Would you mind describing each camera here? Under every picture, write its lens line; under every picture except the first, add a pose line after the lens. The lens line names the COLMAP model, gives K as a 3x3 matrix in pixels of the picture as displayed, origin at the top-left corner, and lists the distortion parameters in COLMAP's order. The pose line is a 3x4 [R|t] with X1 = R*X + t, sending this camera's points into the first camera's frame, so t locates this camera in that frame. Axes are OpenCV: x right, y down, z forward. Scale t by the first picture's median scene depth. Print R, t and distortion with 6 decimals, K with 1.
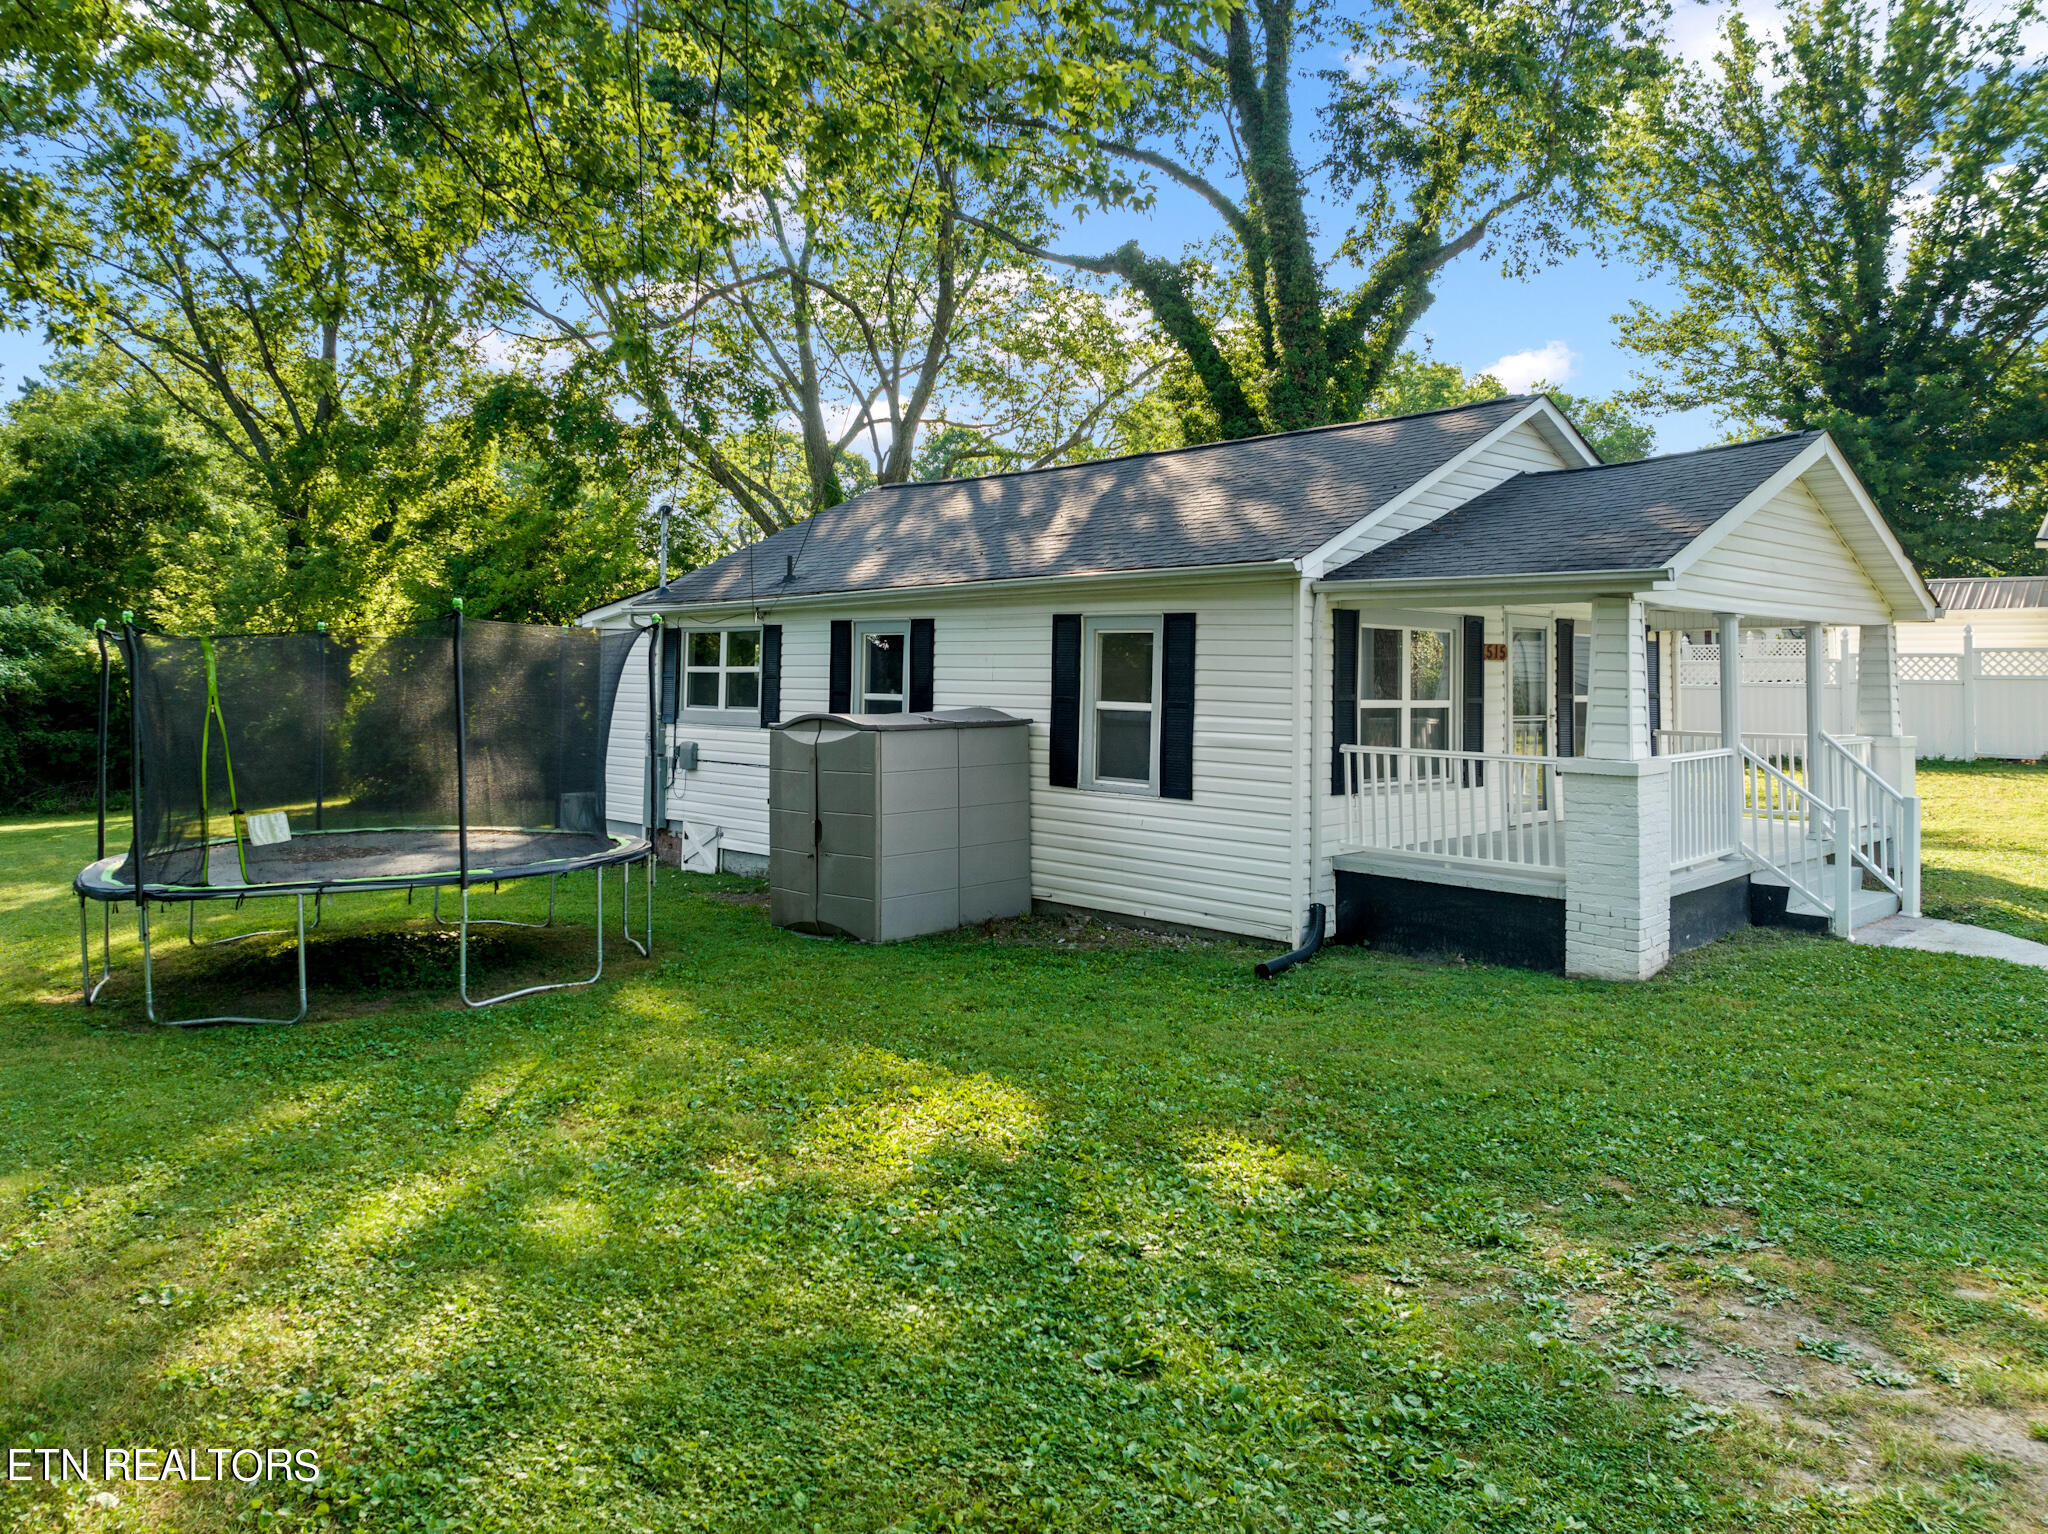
lens RADIAL K [[1440.1, 0, 1053.5], [0, 1440.1, 671.5], [0, 0, 1]] dist [-0.009926, -0.002274]
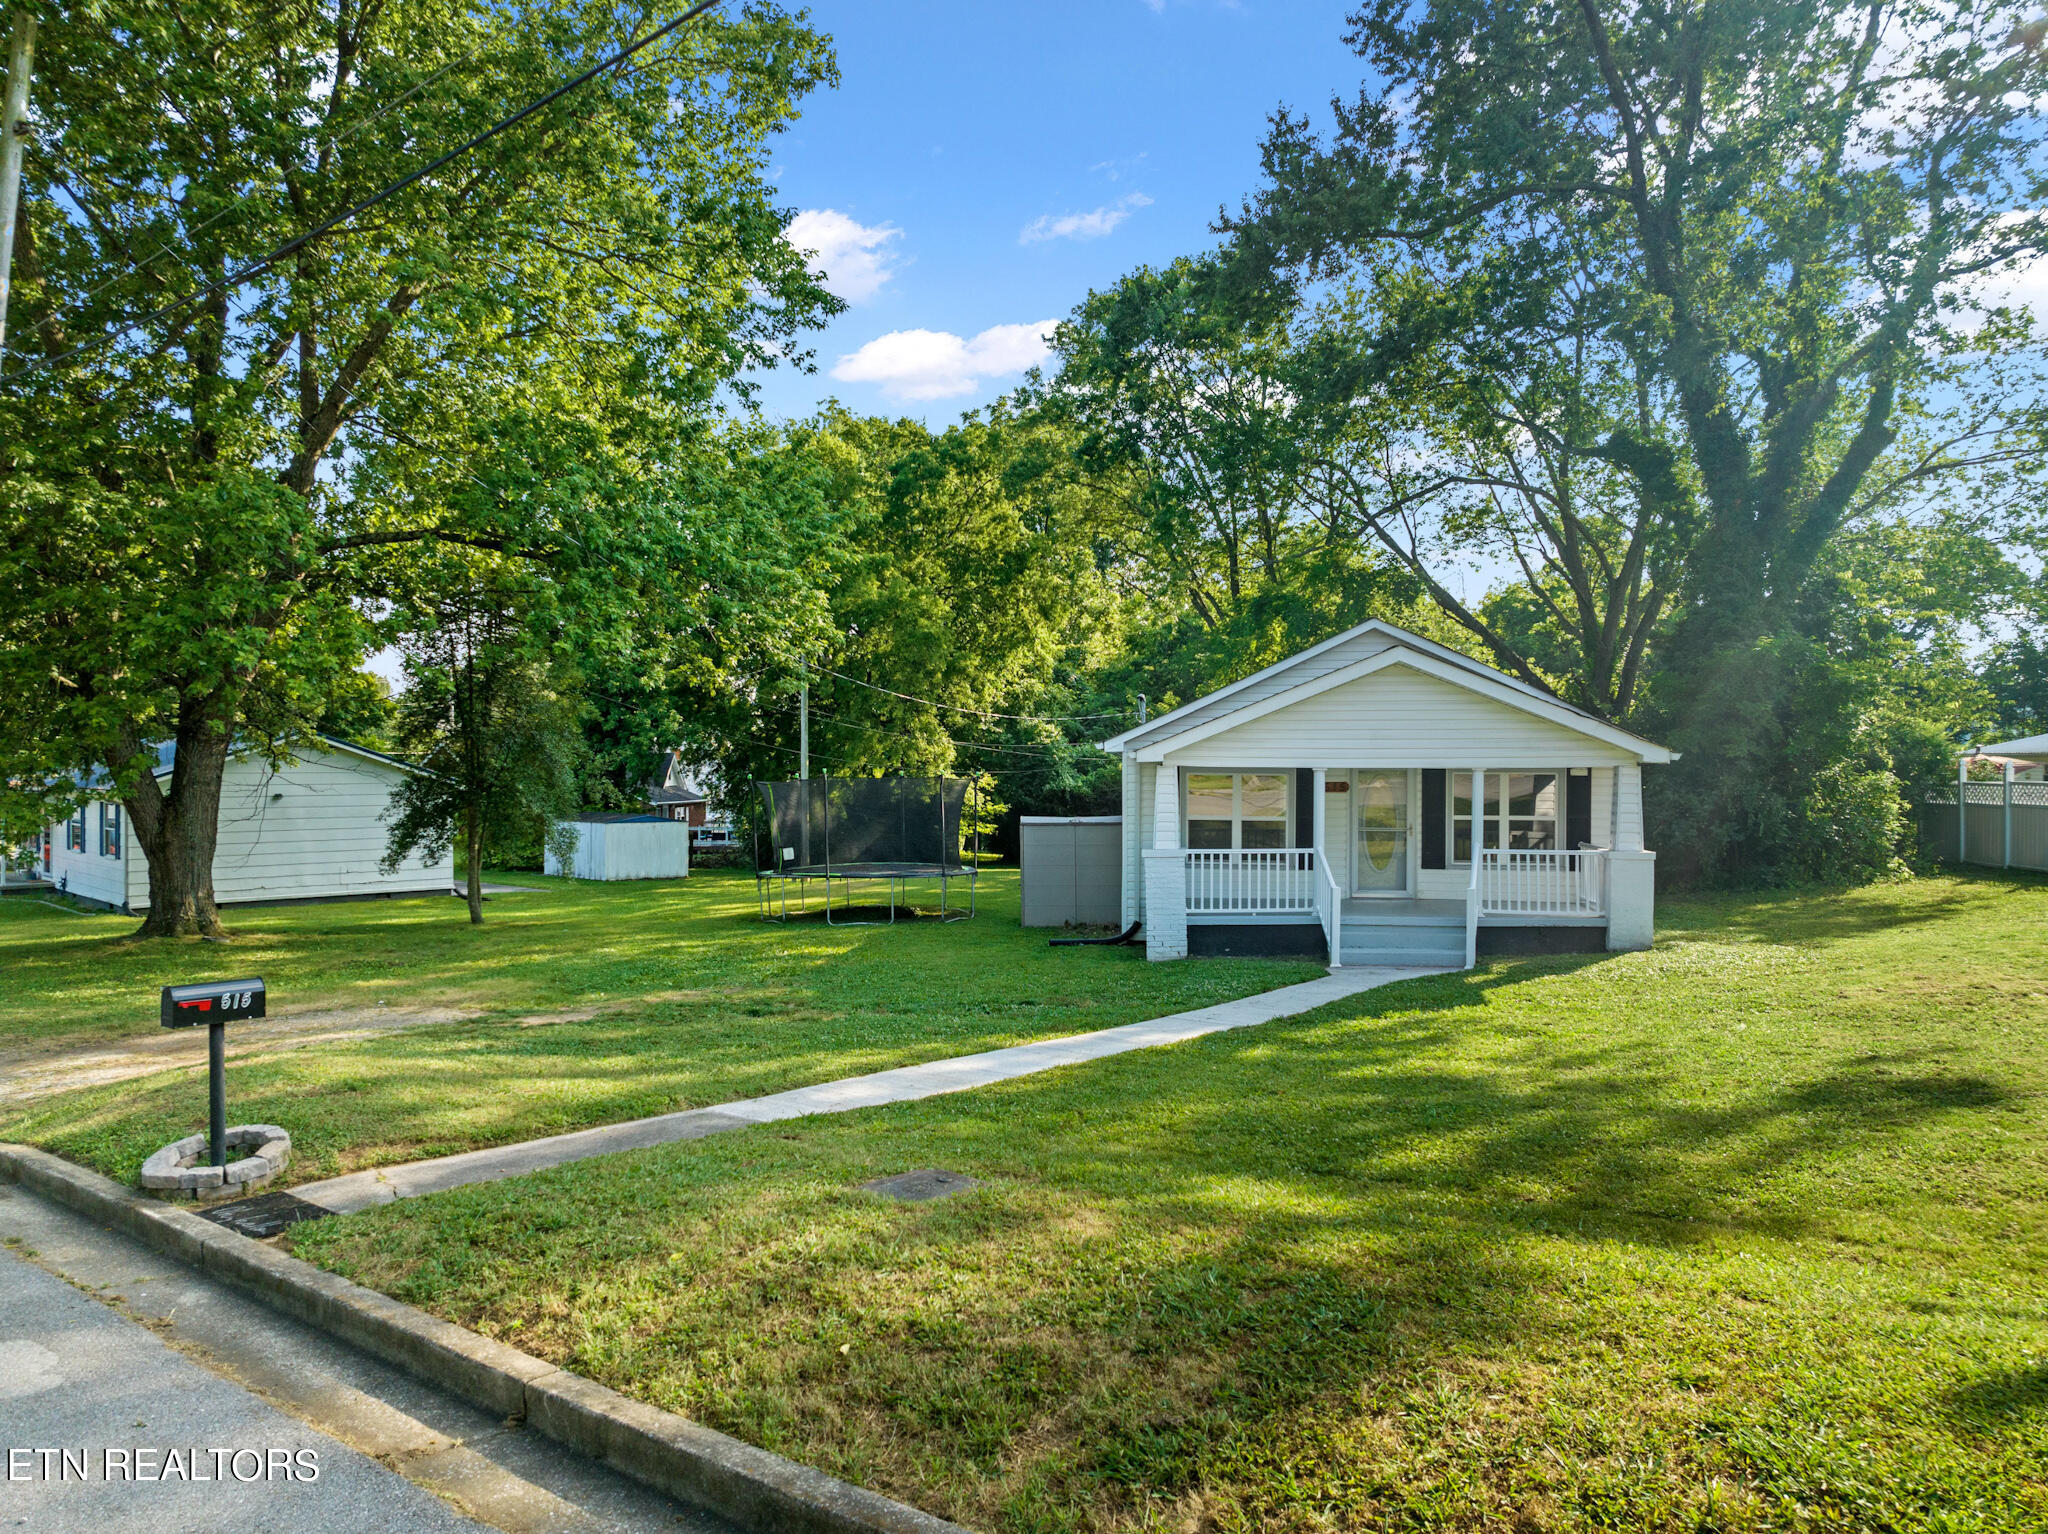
lens RADIAL K [[1451.0, 0, 1030.1], [0, 1451.0, 766.8], [0, 0, 1]] dist [-0.037381, -0.004443]
pose [[0.616857, -0.002574, -0.787071, 1.374871], [-0.000065, 0.999994, -0.003320, -0.030994], [0.787075, 0.002099, 0.616853, -0.252091]]
